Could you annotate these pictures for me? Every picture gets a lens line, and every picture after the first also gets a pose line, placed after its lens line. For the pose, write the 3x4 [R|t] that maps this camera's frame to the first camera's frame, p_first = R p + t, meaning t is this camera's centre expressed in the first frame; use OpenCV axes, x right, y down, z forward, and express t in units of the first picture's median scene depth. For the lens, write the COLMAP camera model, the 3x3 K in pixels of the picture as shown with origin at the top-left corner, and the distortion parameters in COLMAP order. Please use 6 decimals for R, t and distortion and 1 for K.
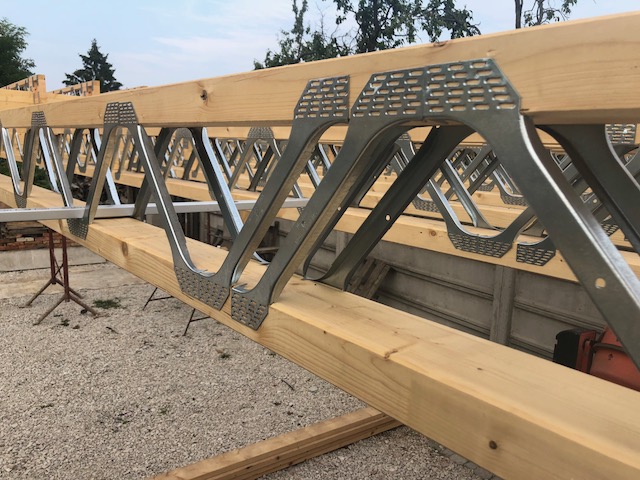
lens RADIAL K [[533.6, 0, 315.6], [0, 533.6, 238.3], [0, 0, 1]] dist [0.006277, -0.006681]
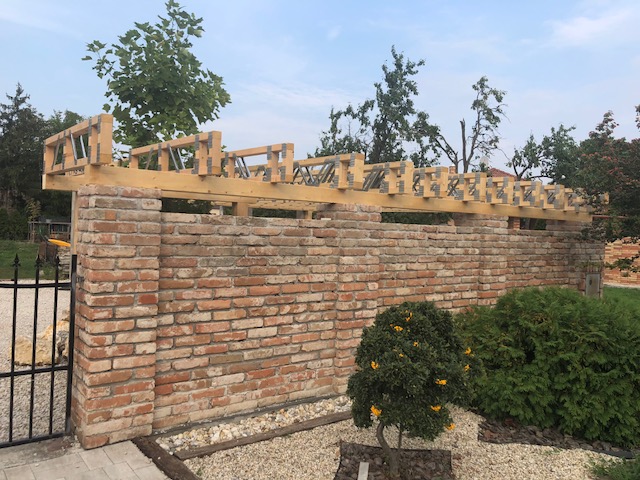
lens RADIAL K [[529.2, 0, 320.0], [0, 529.2, 240.0], [0, 0, 1]] dist [0.022571, -0.005449]
pose [[0.999539, 0.000298, -0.030366, -0.239250], [-0.004421, 0.990727, -0.135797, 0.976767], [0.030044, 0.135869, 0.990271, -3.800717]]
